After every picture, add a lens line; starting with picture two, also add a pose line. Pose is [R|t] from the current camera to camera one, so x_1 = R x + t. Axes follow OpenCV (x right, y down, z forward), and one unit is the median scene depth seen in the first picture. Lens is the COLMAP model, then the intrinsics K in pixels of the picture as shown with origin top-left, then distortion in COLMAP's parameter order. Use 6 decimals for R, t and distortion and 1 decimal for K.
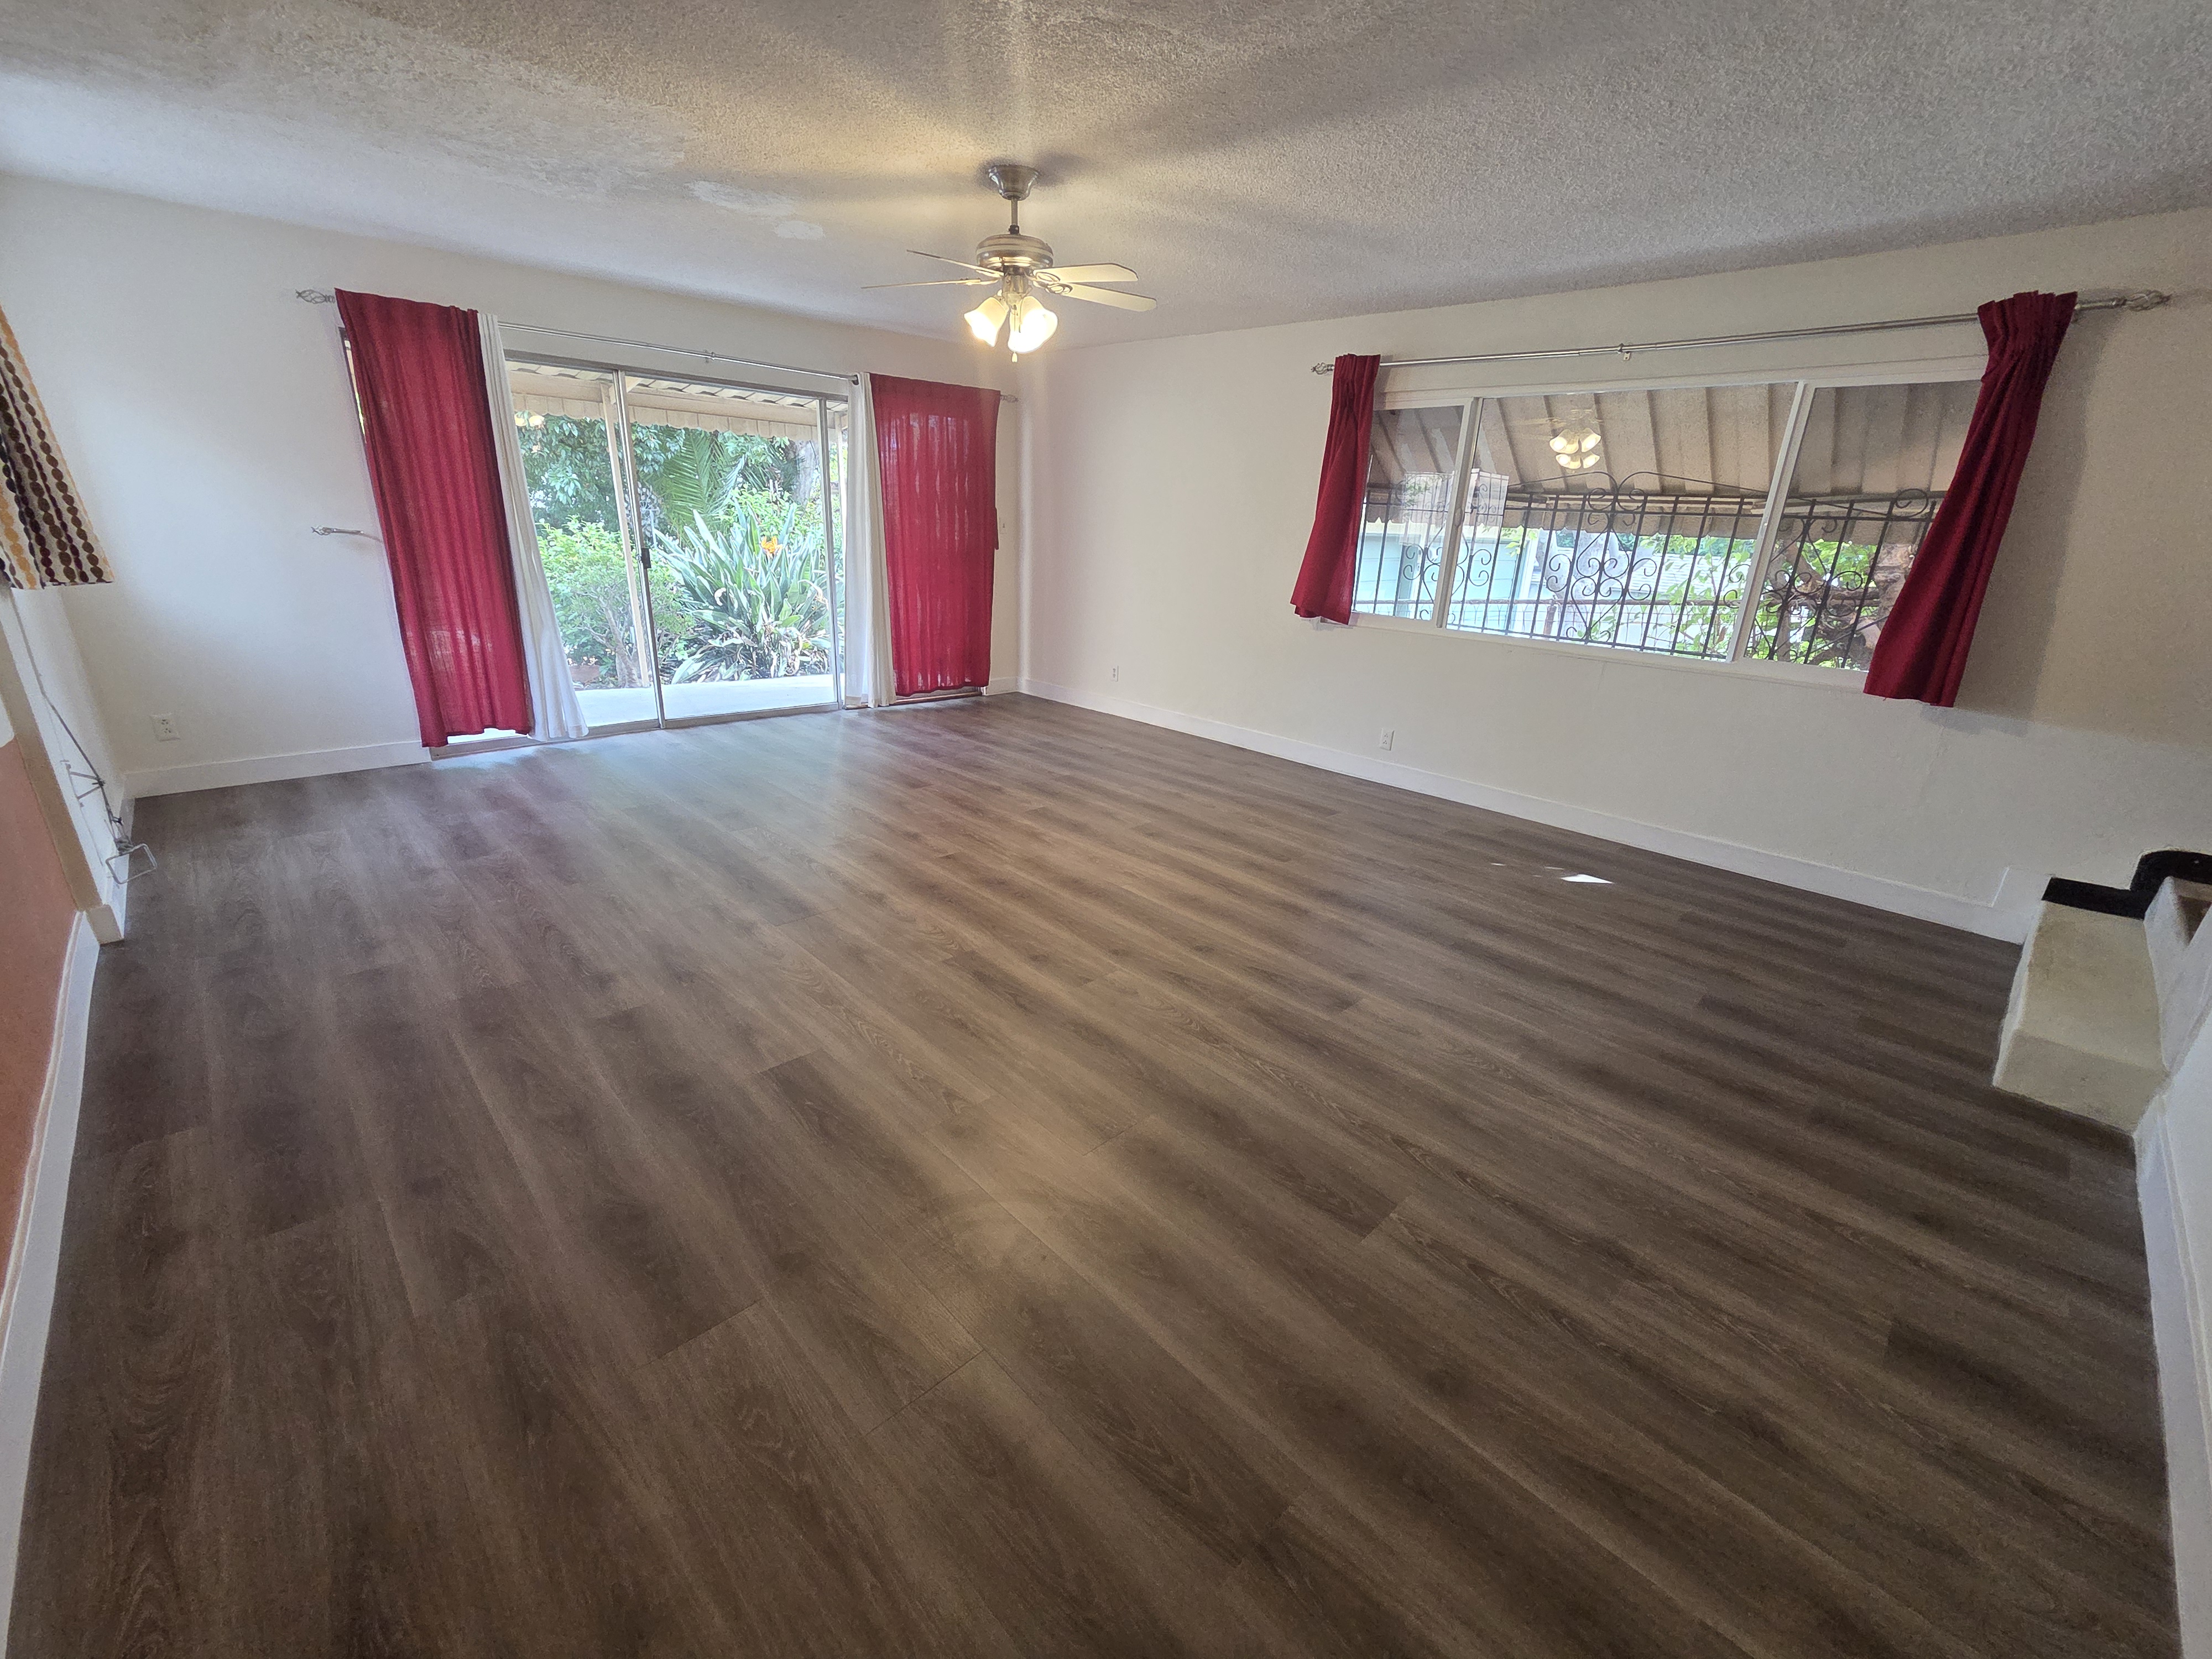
lens RADIAL K [[910.1, 0, 1114.5], [0, 910.1, 829.8], [0, 0, 1]] dist [0.002951, -0.001748]
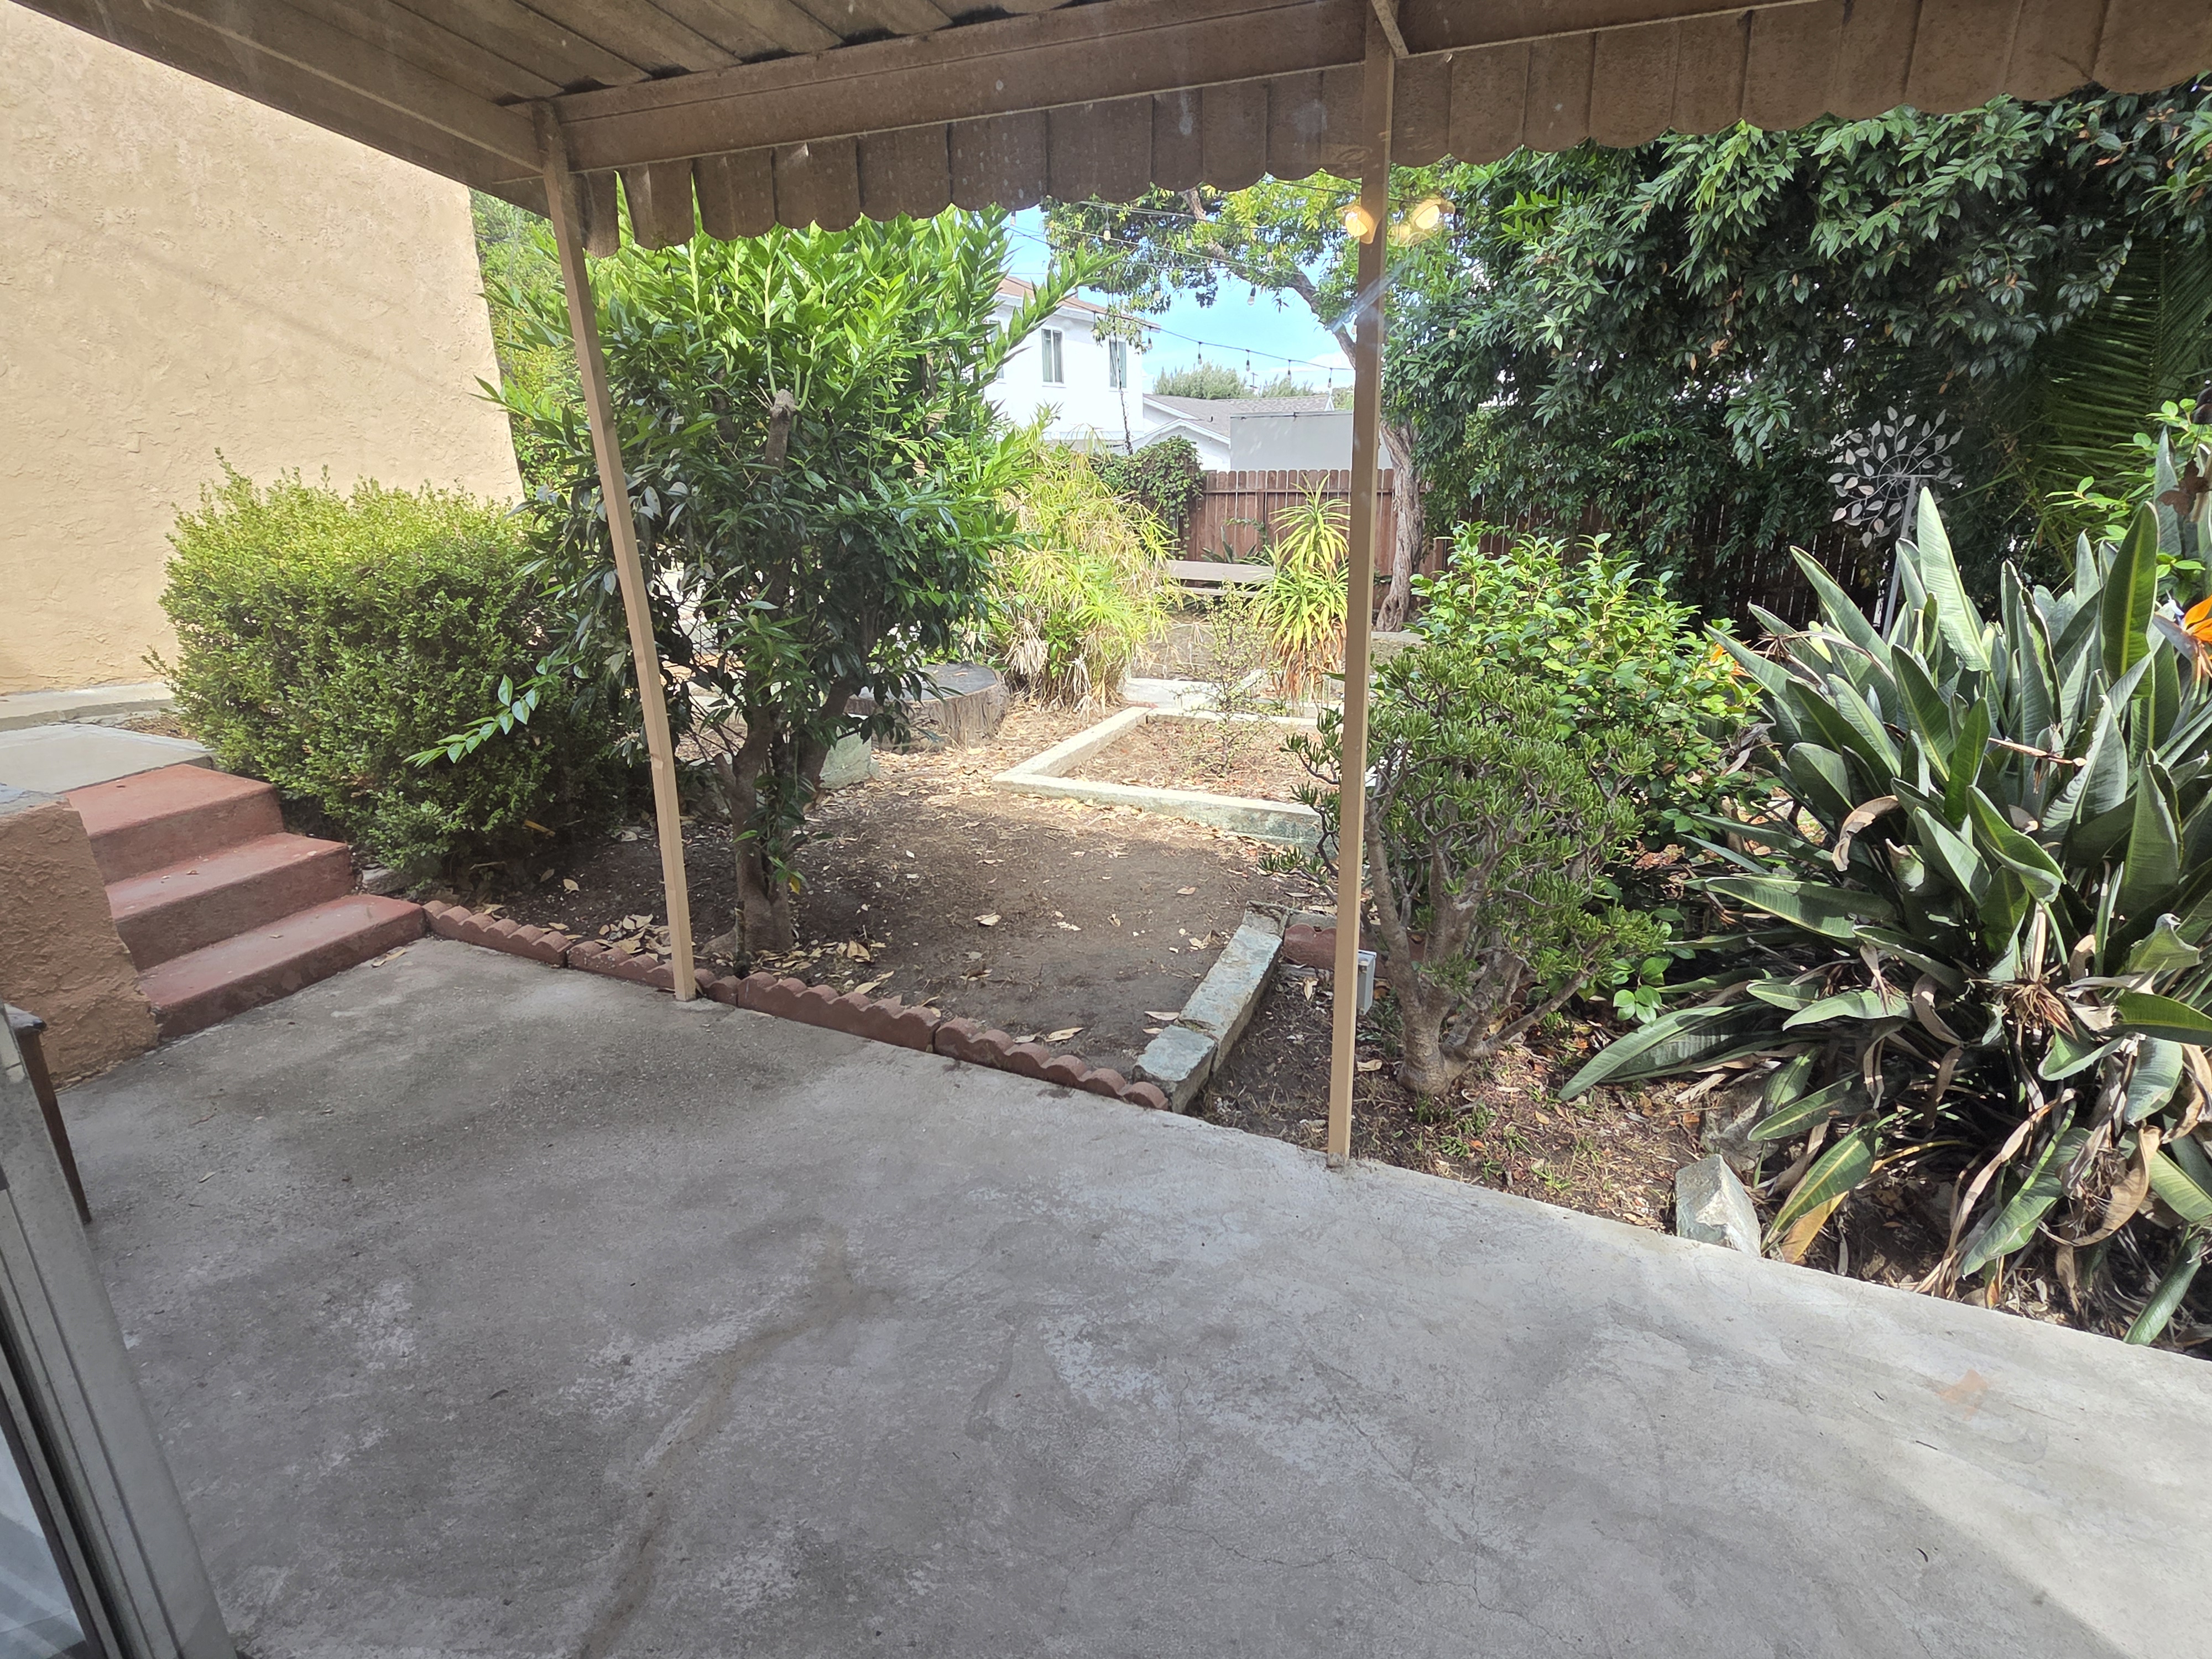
lens RADIAL K [[1142.0, 0, 1102.7], [0, 1142.0, 819.9], [0, 0, 1]] dist [-0.002201, -0.000283]
pose [[0.360029, 0.244182, -0.900419, -0.619815], [-0.271370, 0.950818, 0.149344, -0.684769], [0.892602, 0.190578, 0.408585, 1.880178]]
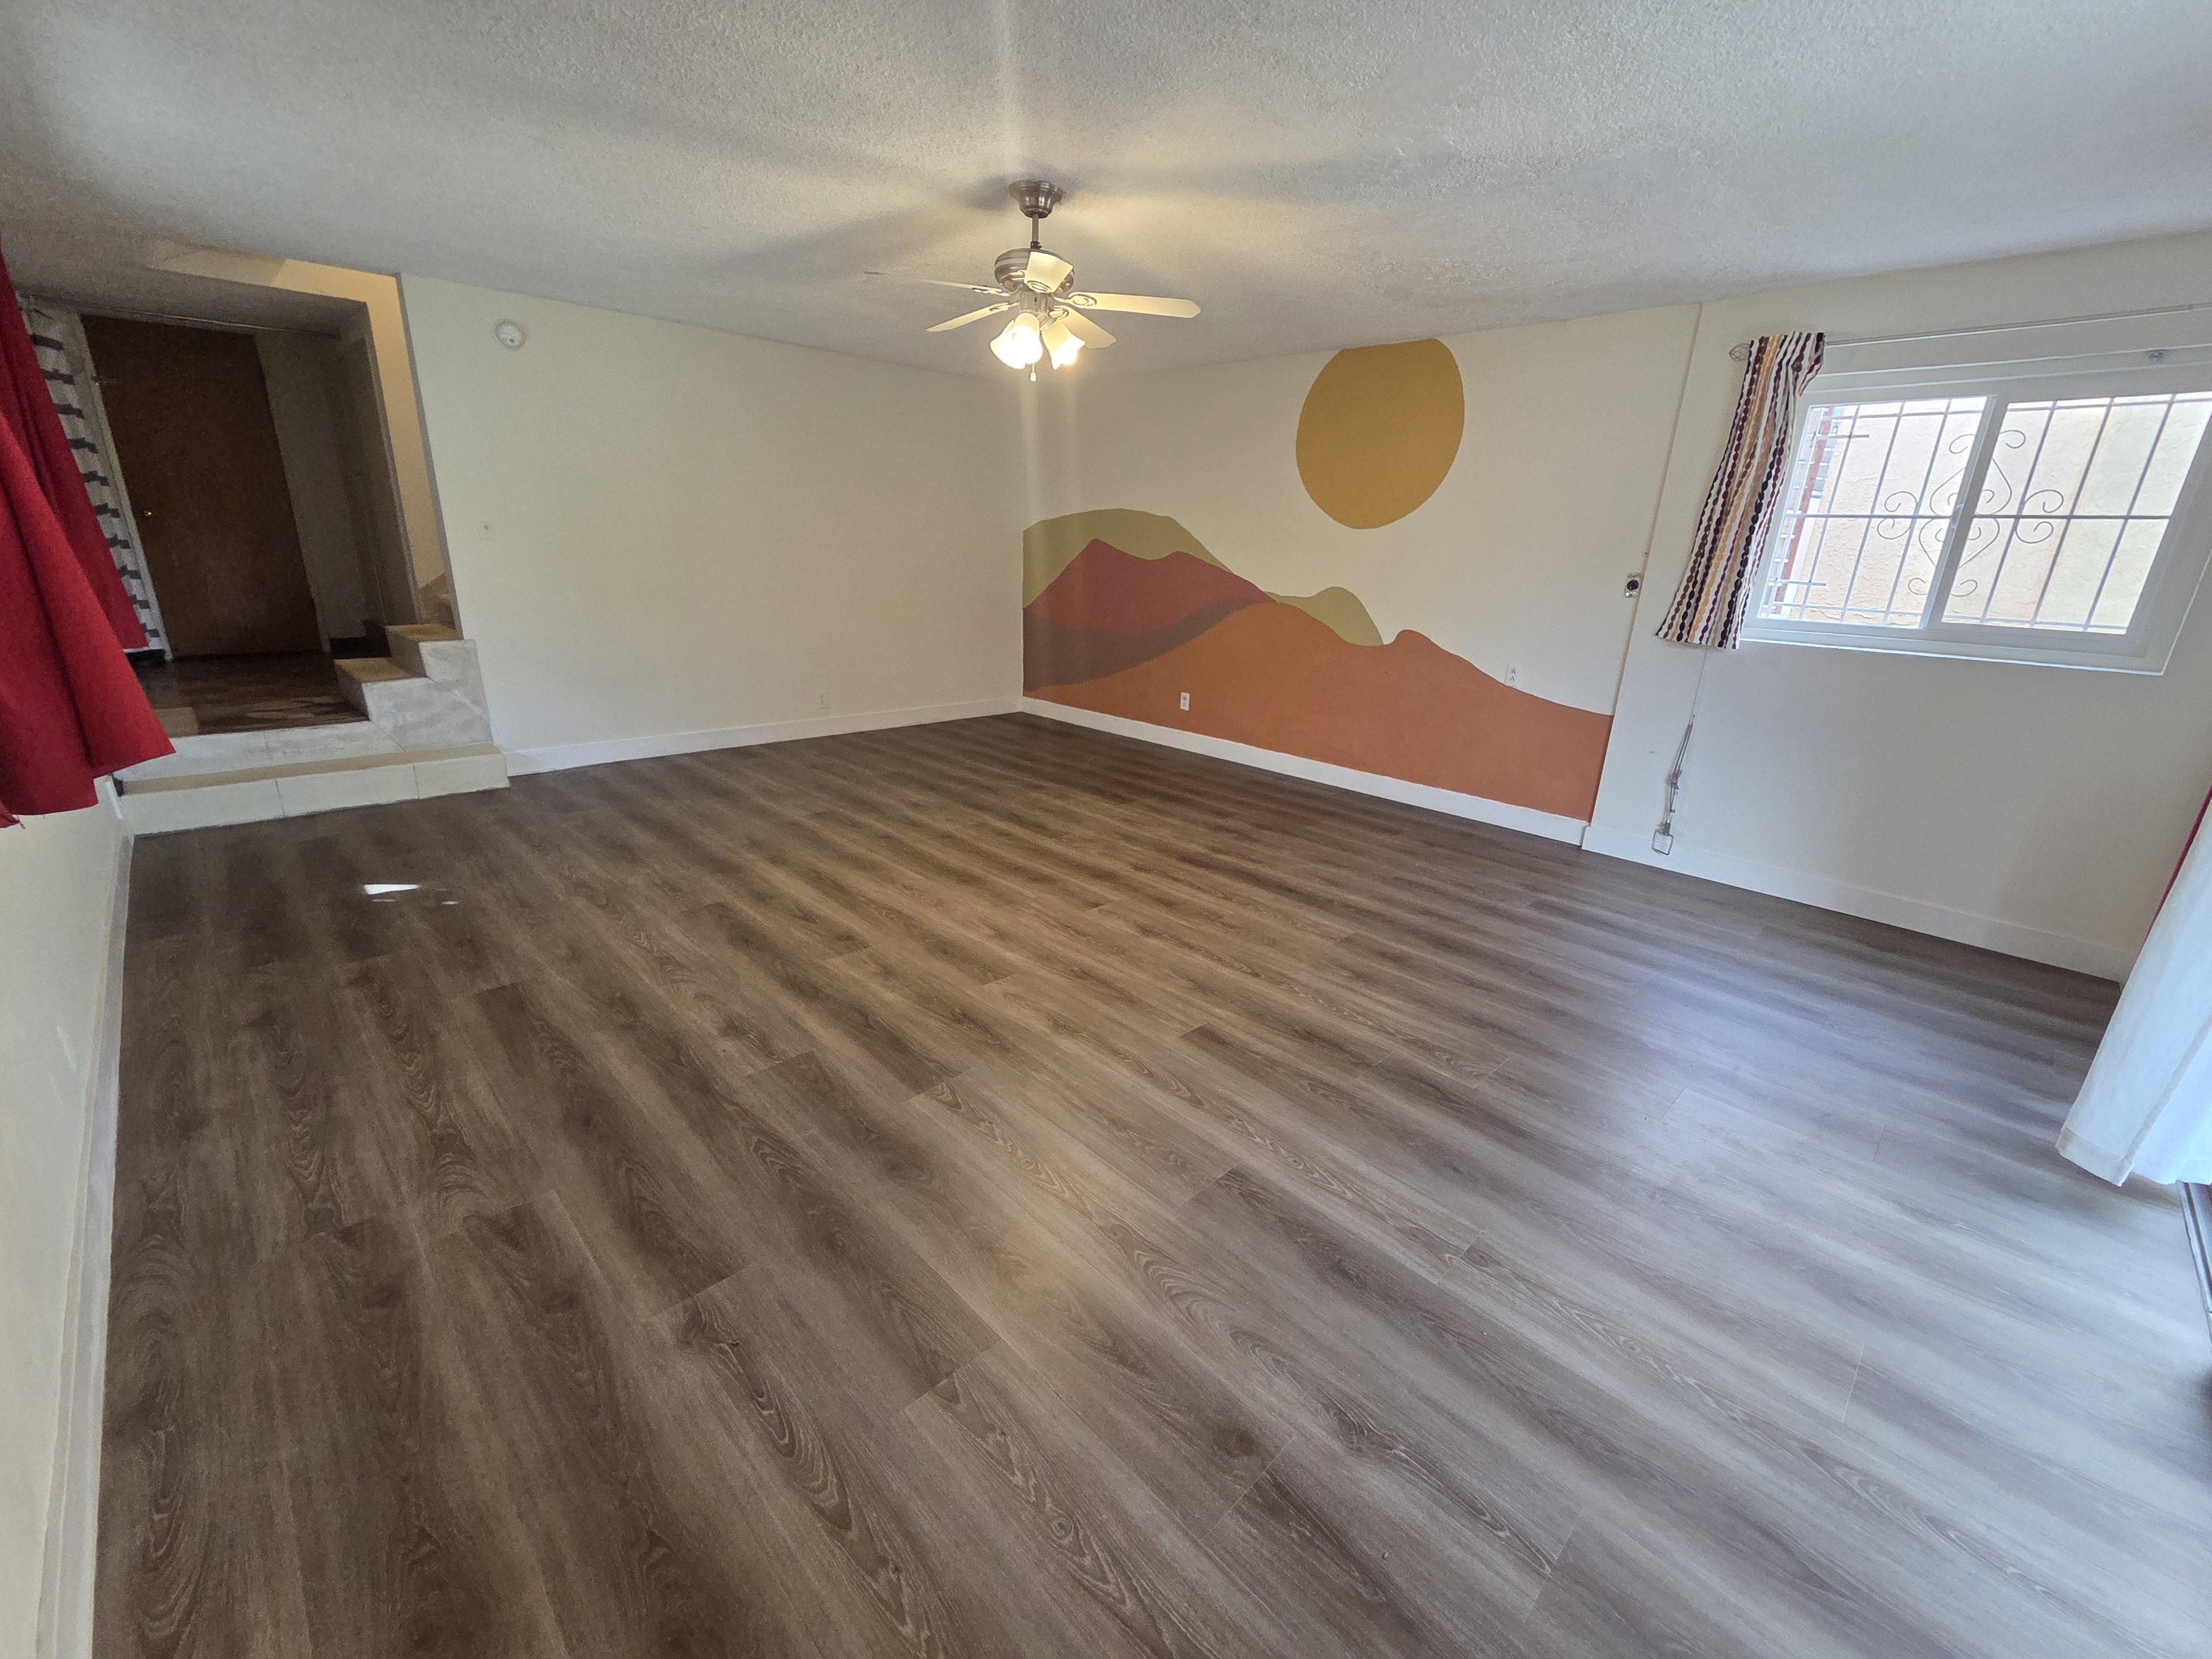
lens RADIAL K [[910.1, 0, 1116.3], [0, 910.1, 830.5], [0, 0, 1]] dist [0.002951, -0.001748]
pose [[-0.996673, -0.074801, -0.032367, -0.211656], [-0.079233, 0.796134, 0.599911, -0.750762], [-0.019105, 0.600480, -0.799412, 2.142233]]
